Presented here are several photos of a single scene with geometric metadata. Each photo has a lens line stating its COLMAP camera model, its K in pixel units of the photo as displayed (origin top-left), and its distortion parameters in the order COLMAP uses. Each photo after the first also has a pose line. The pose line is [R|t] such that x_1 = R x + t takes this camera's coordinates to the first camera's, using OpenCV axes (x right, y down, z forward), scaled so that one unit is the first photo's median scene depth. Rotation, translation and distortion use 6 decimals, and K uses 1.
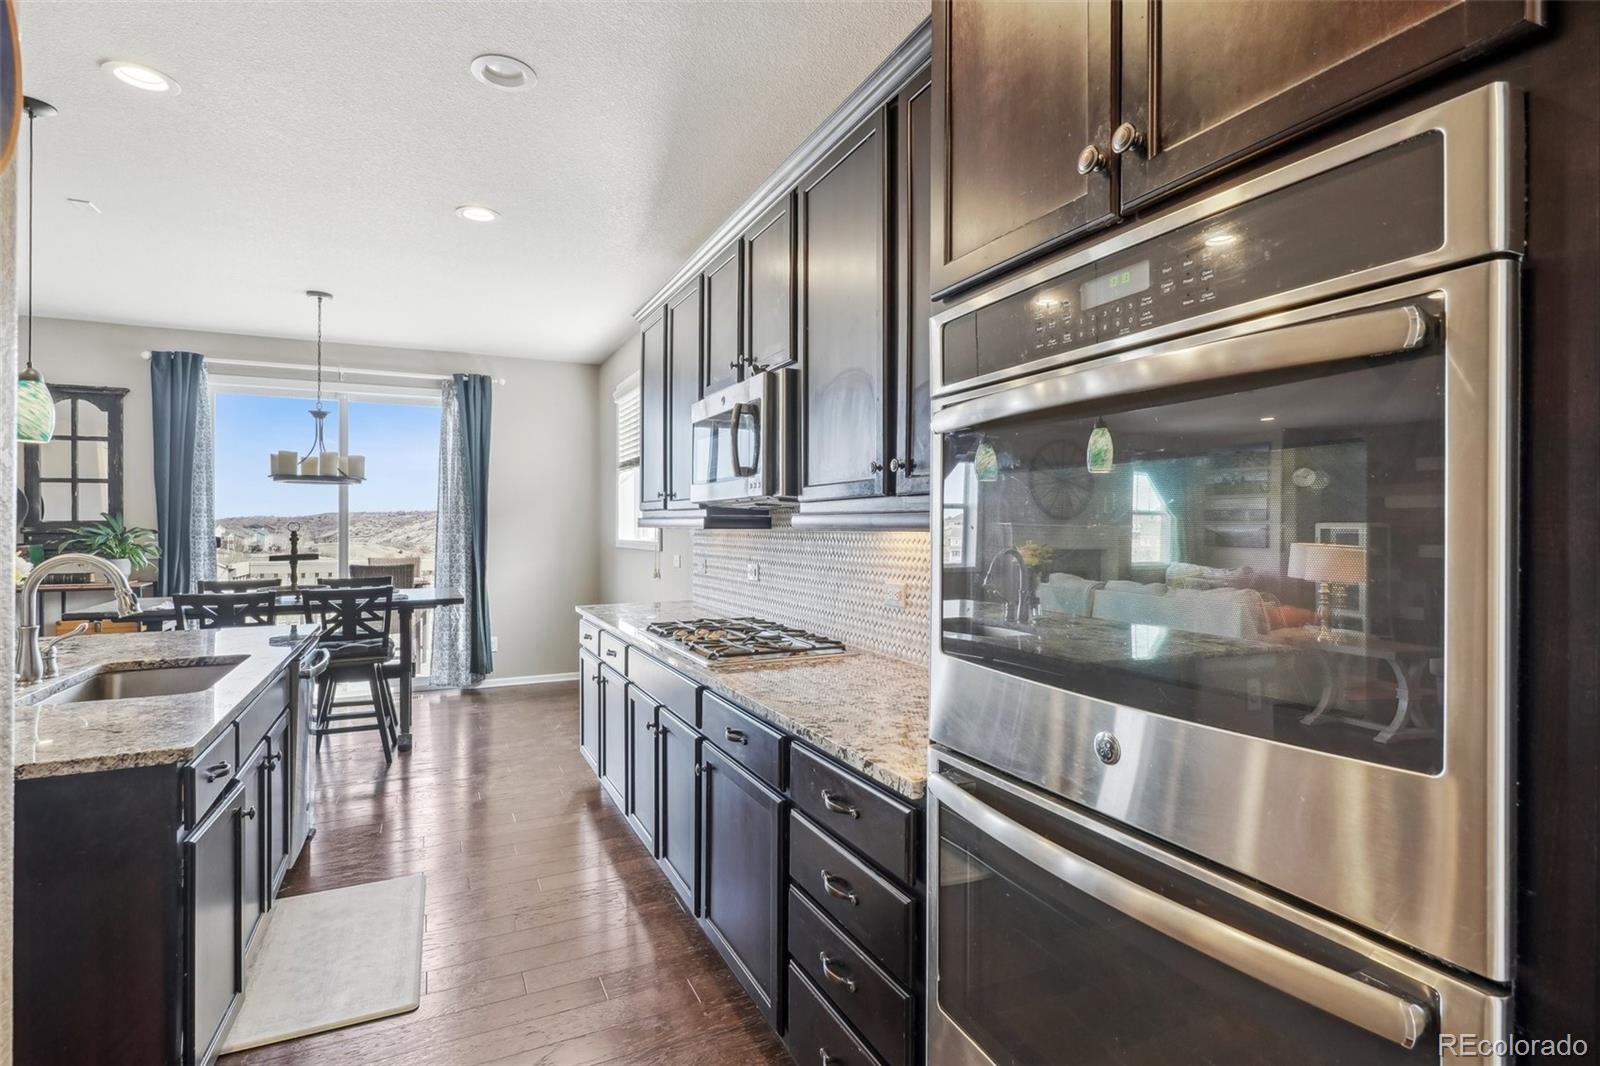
lens RADIAL K [[776.5, 0, 795.2], [0, 776.5, 531.4], [0, 0, 1]] dist [-0.008824, 0.001182]
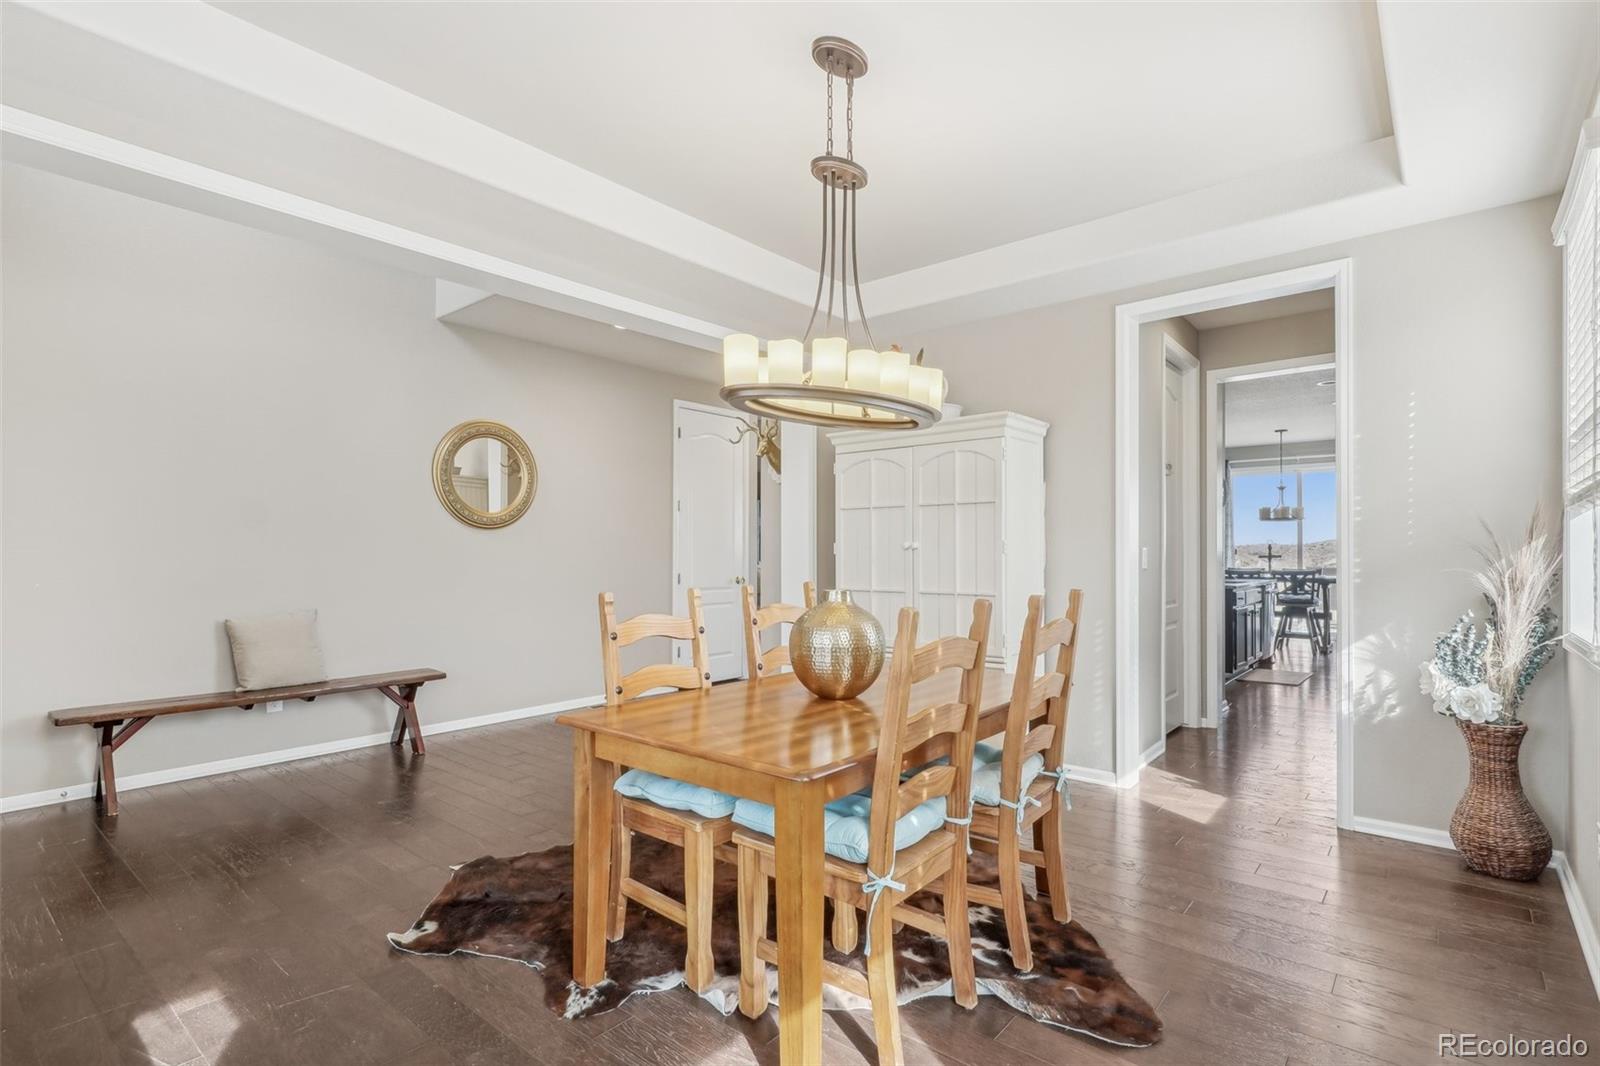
lens RADIAL K [[776.5, 0, 799.2], [0, 776.5, 539.8], [0, 0, 1]] dist [-0.008824, 0.001182]
pose [[0.410056, -0.009638, -0.912009, 0.789702], [-0.000348, 0.999942, -0.010724, 0.011396], [0.912060, 0.004715, 0.410029, -1.091079]]
